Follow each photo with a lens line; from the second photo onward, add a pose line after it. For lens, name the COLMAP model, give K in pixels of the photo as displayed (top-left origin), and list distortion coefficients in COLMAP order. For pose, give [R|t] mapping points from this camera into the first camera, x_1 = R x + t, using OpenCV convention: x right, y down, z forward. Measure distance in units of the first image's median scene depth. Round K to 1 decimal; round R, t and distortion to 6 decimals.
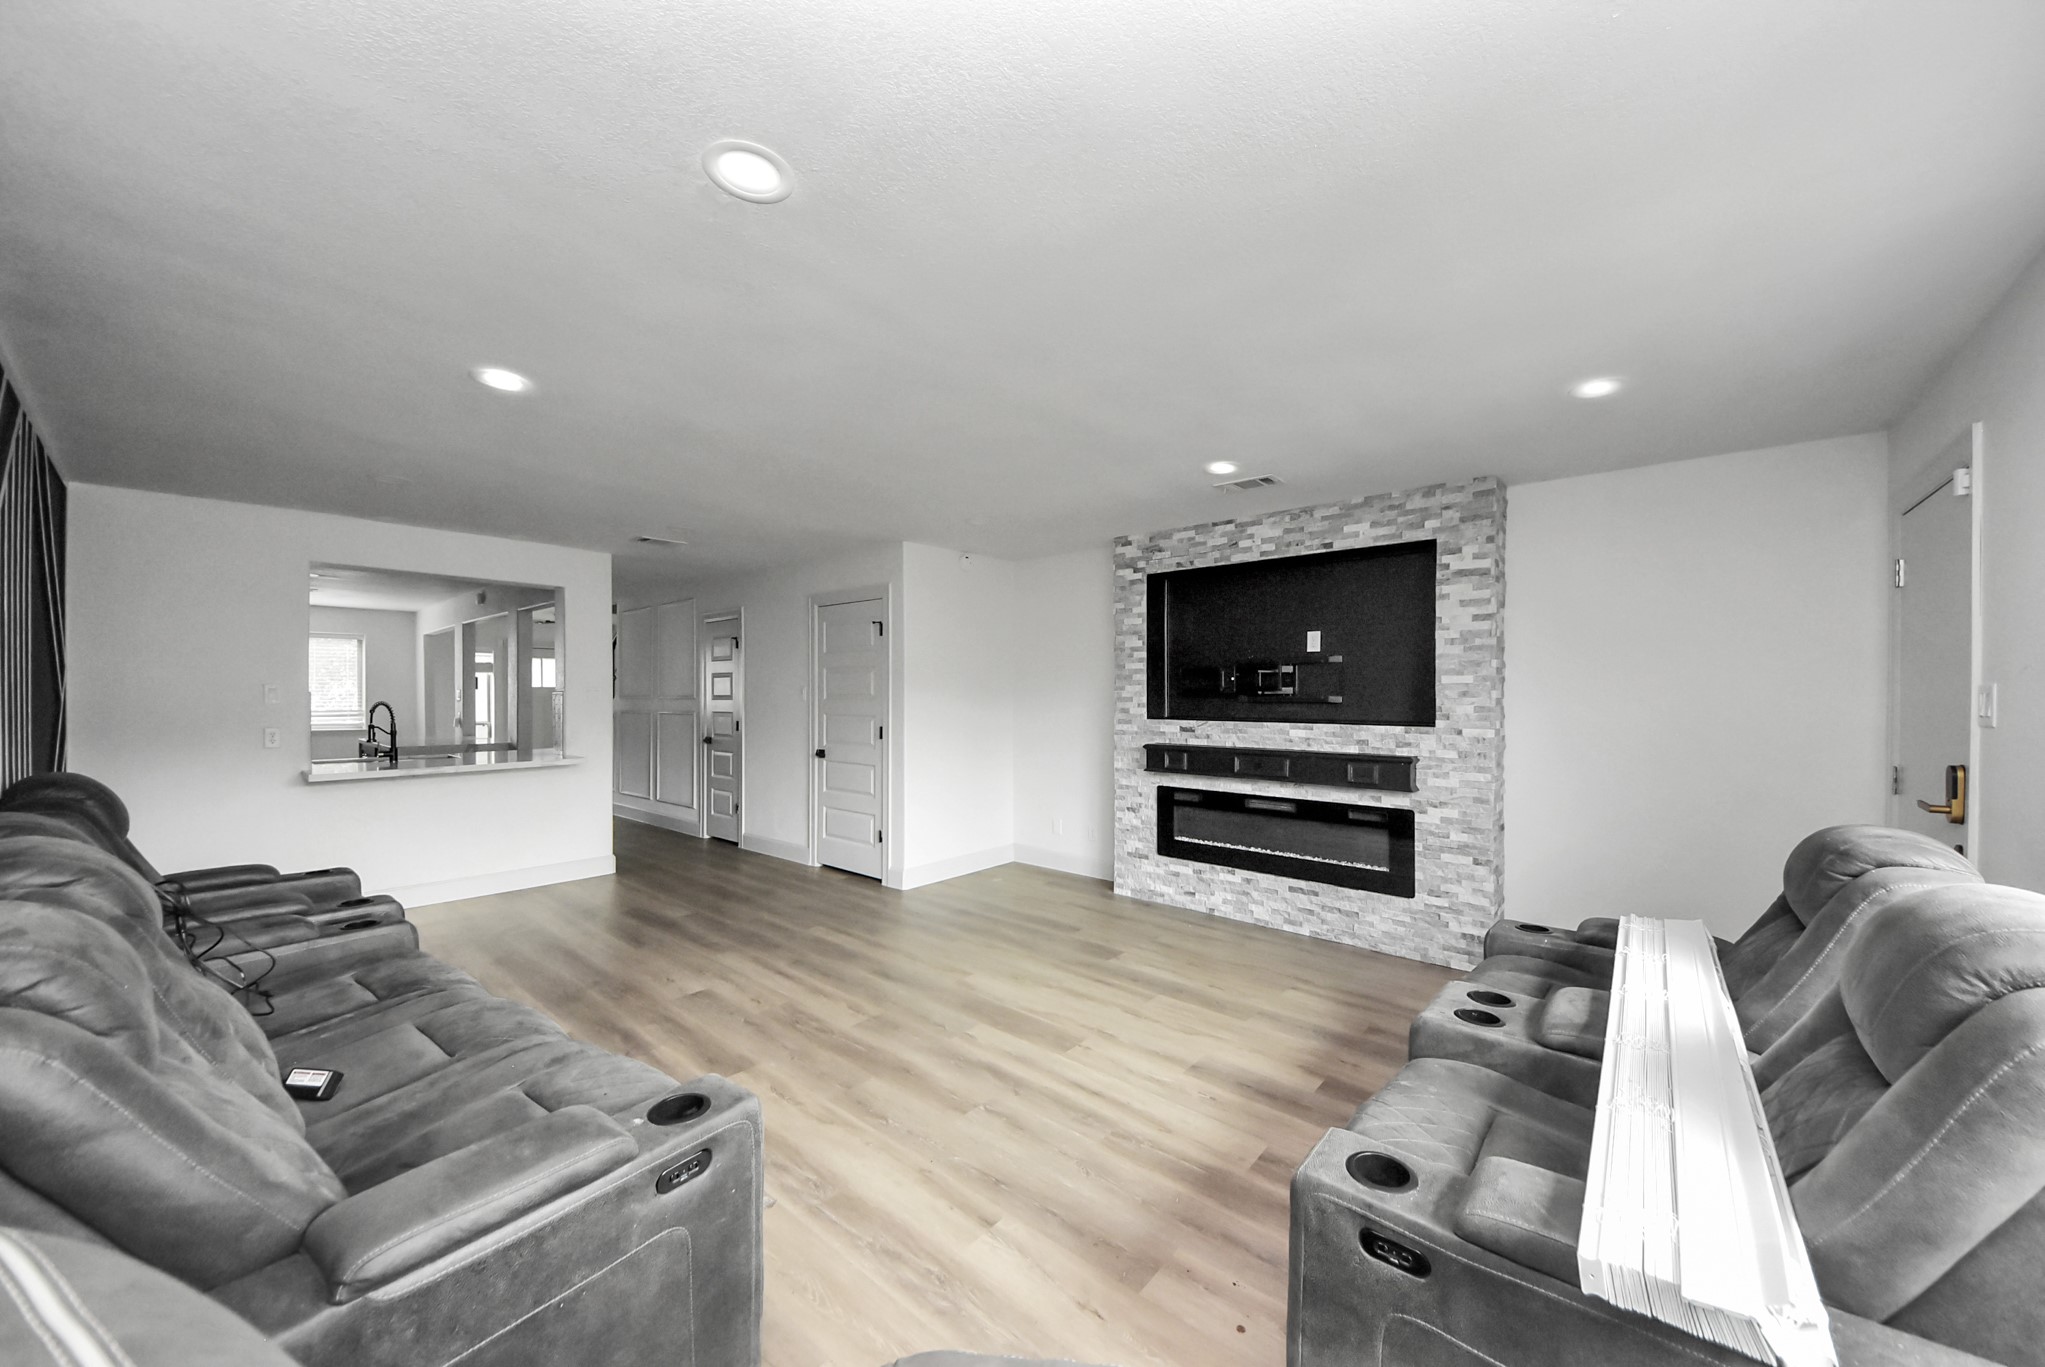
lens RADIAL K [[732.3, 0, 1063.4], [0, 732.3, 691.8], [0, 0, 1]] dist [0.057342, -0.000046]
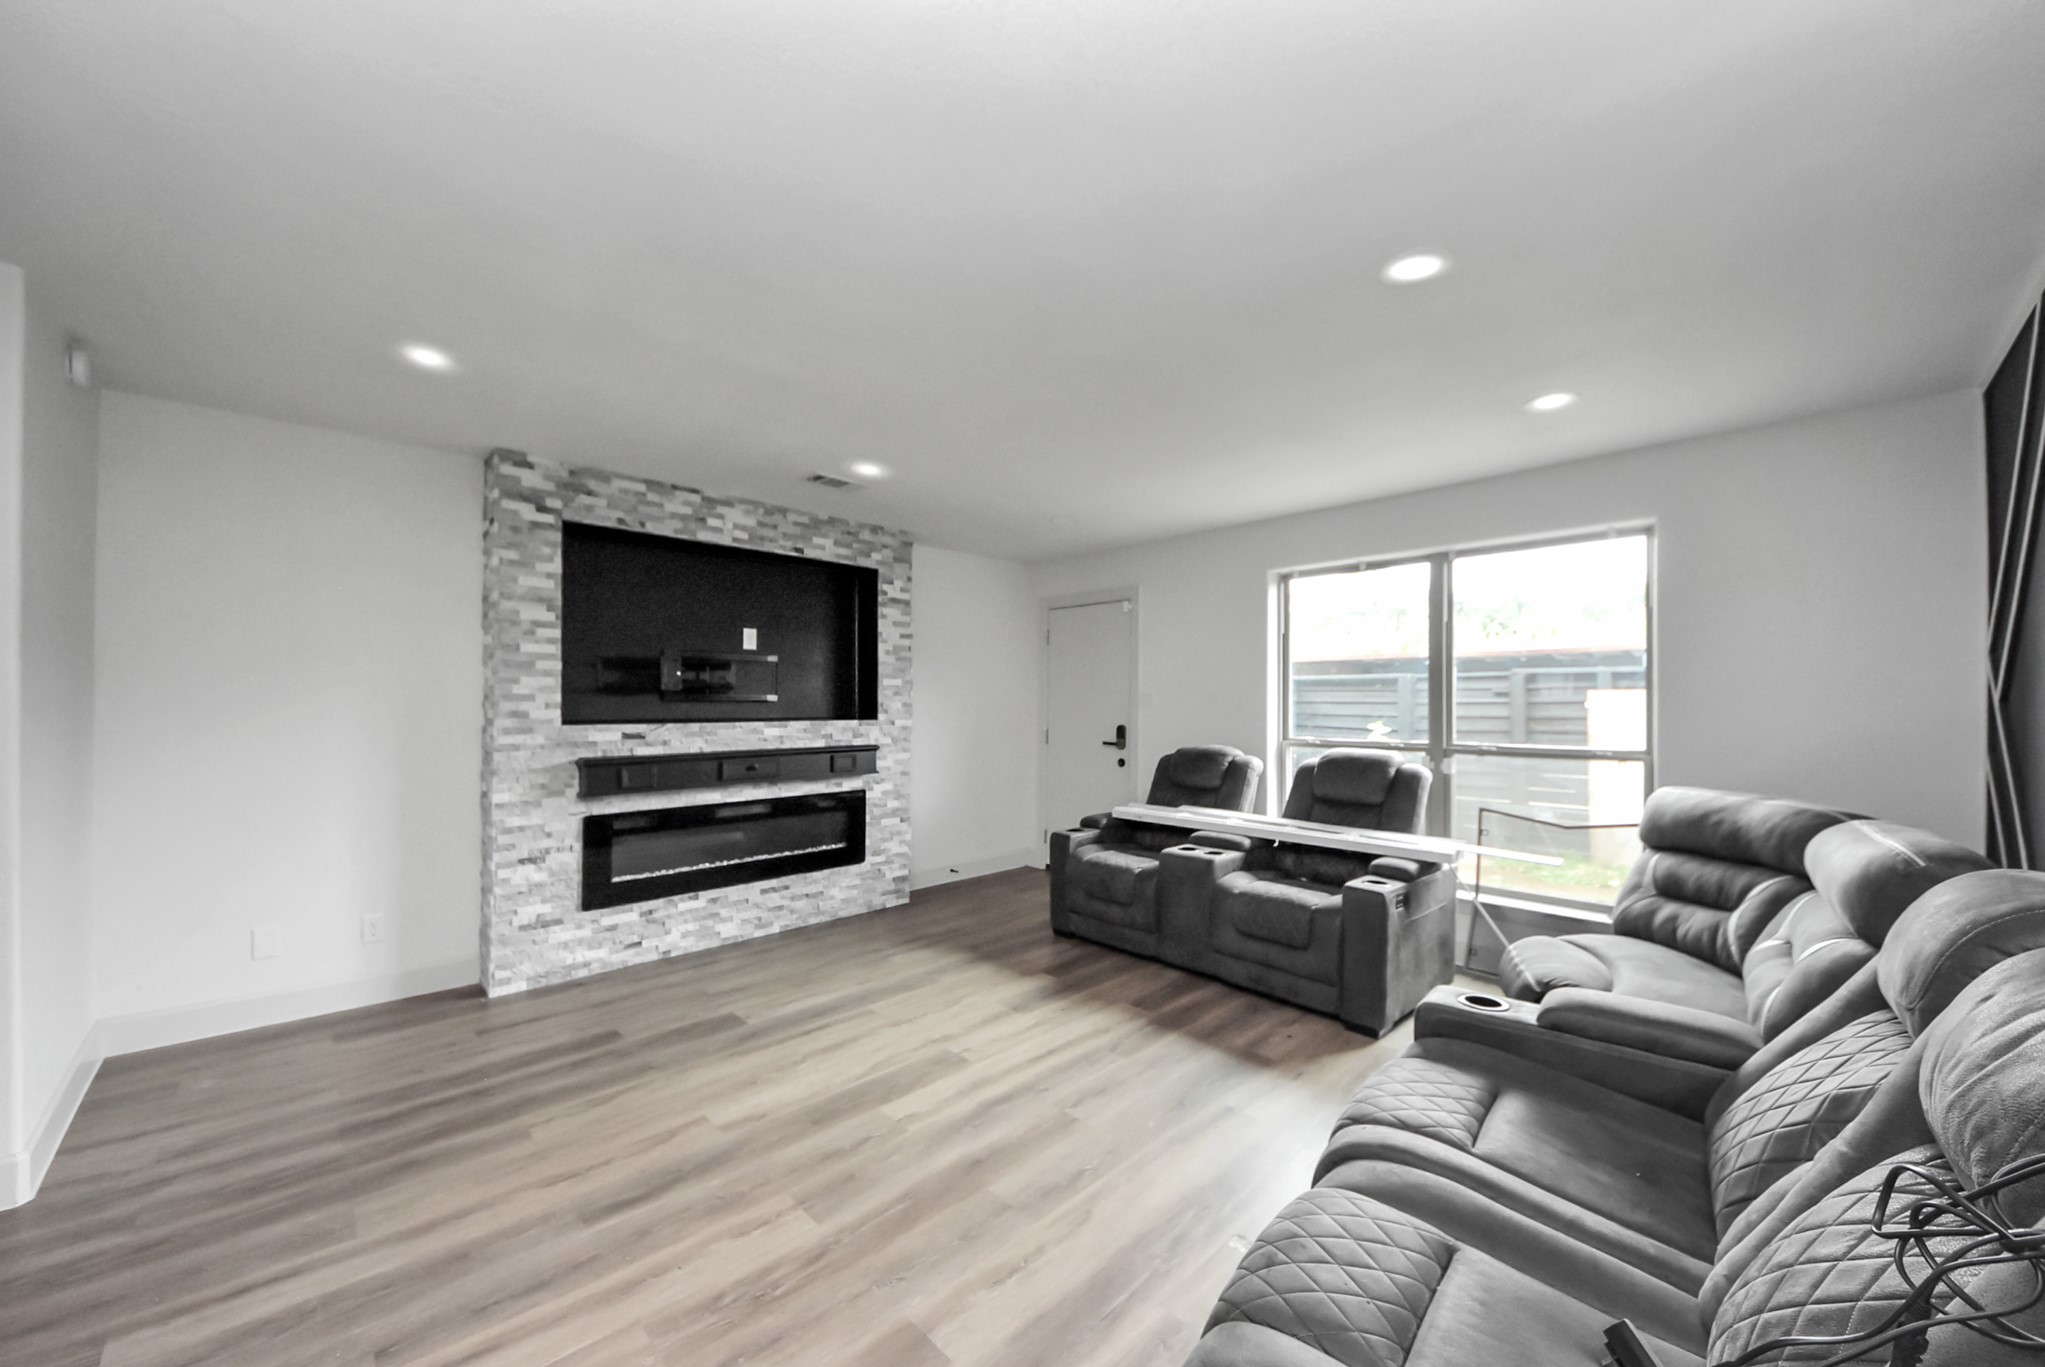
lens RADIAL K [[734.4, 0, 1024.3], [0, 734.4, 699.2], [0, 0, 1]] dist [0.030853, -0.000131]
pose [[0.121067, 0.004398, 0.992635, -0.613883], [-0.004342, 0.999983, -0.003901, 0.014581], [-0.992635, -0.003838, 0.121084, 0.535463]]
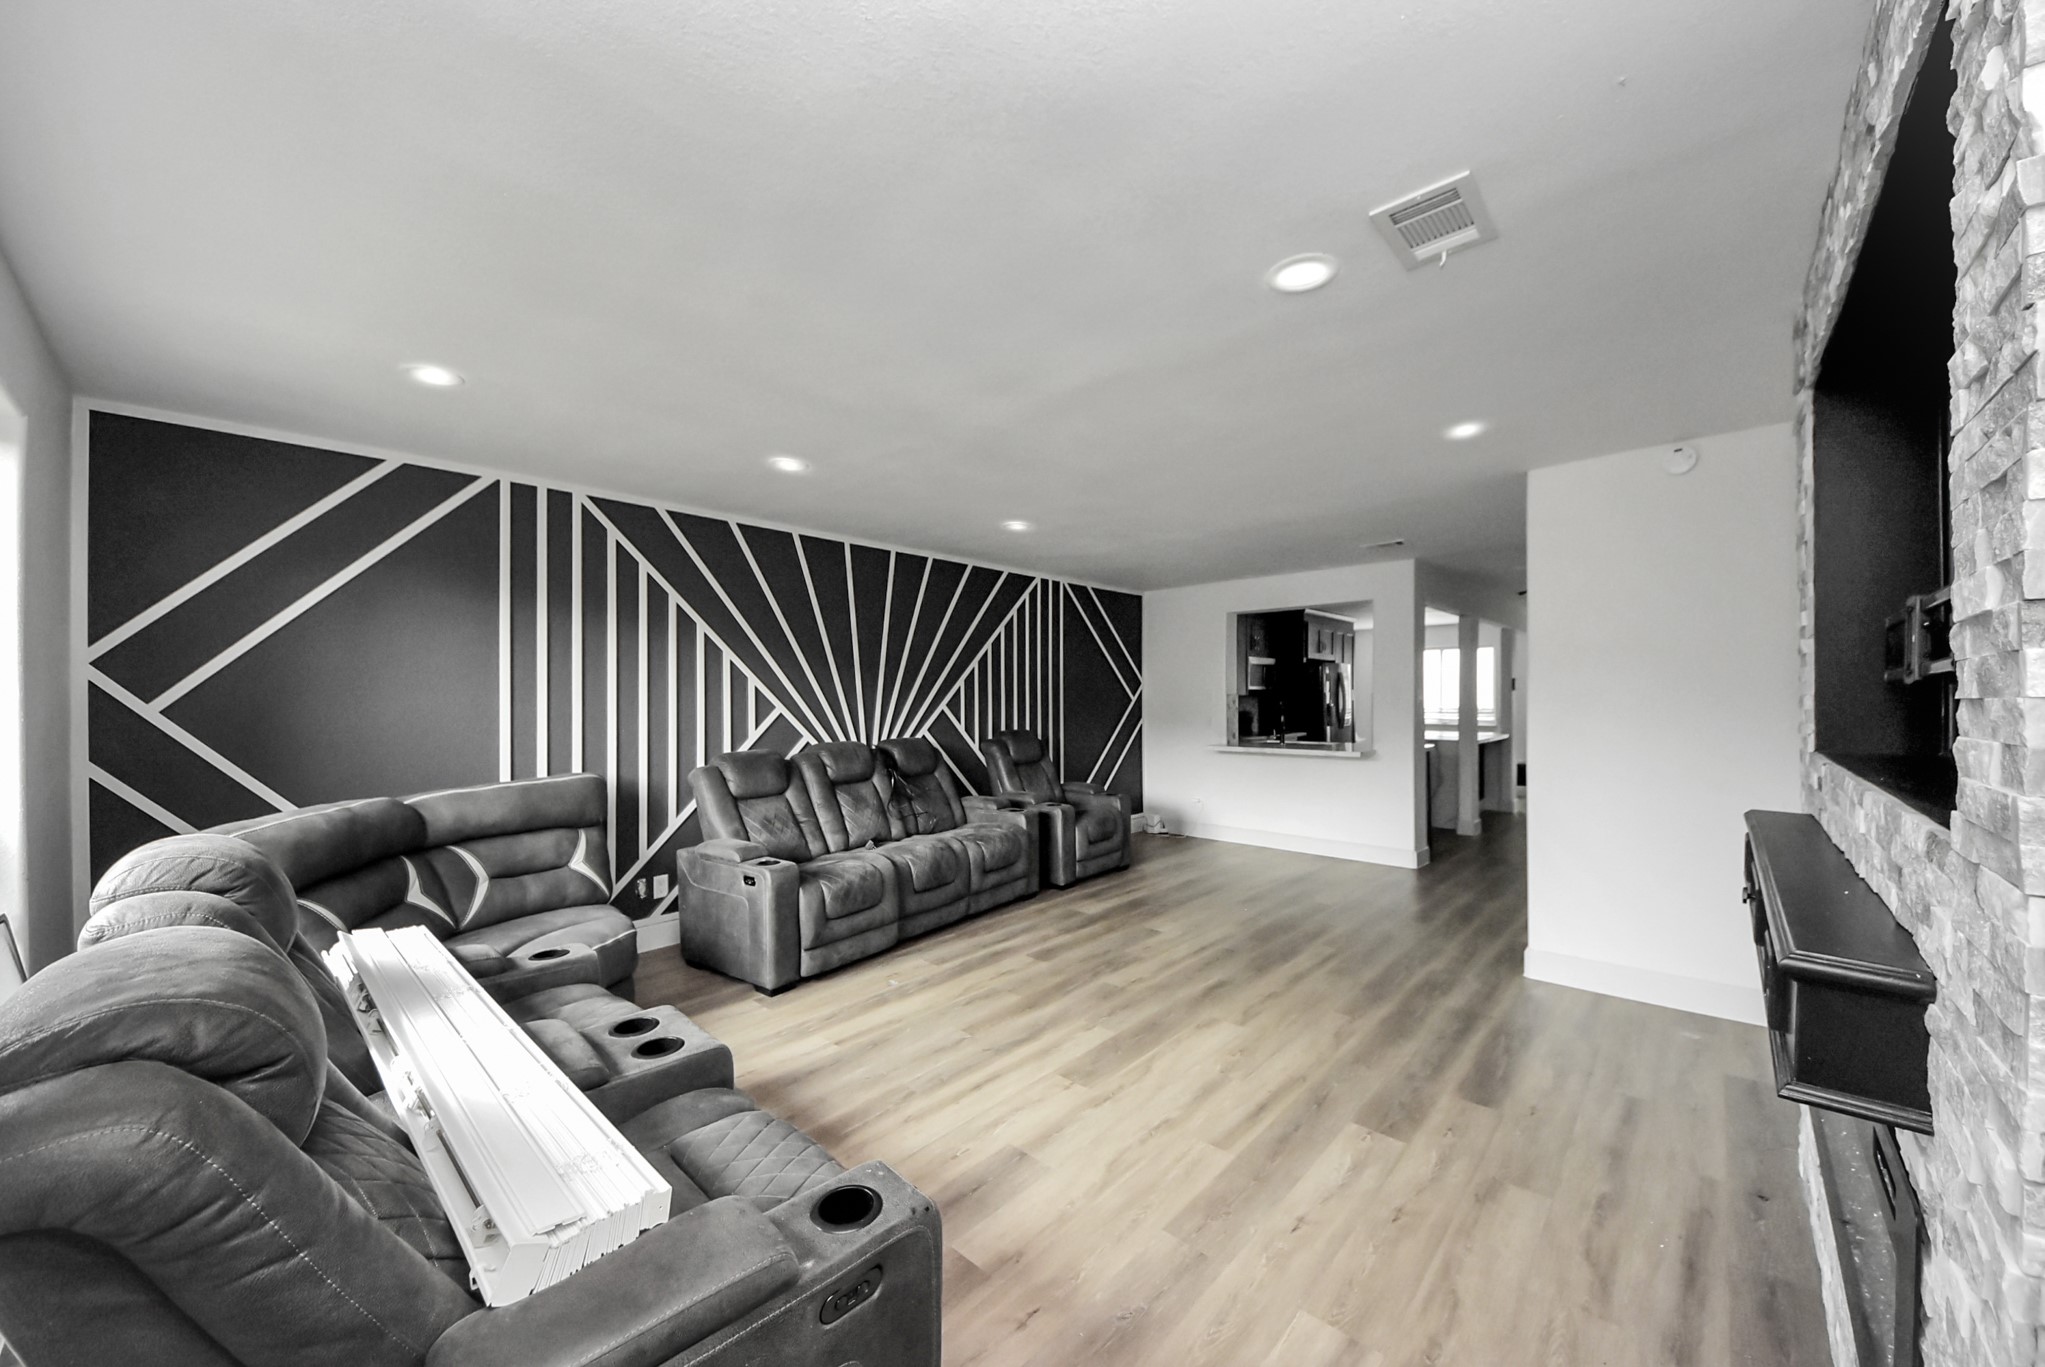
lens RADIAL K [[734.4, 0, 1024.3], [0, 734.4, 699.2], [0, 0, 1]] dist [0.030853, -0.000131]
pose [[-0.064384, -0.003616, -0.997919, 0.634468], [0.006085, 0.999973, -0.004016, 0.000410], [0.997907, -0.006331, -0.064361, 0.668452]]
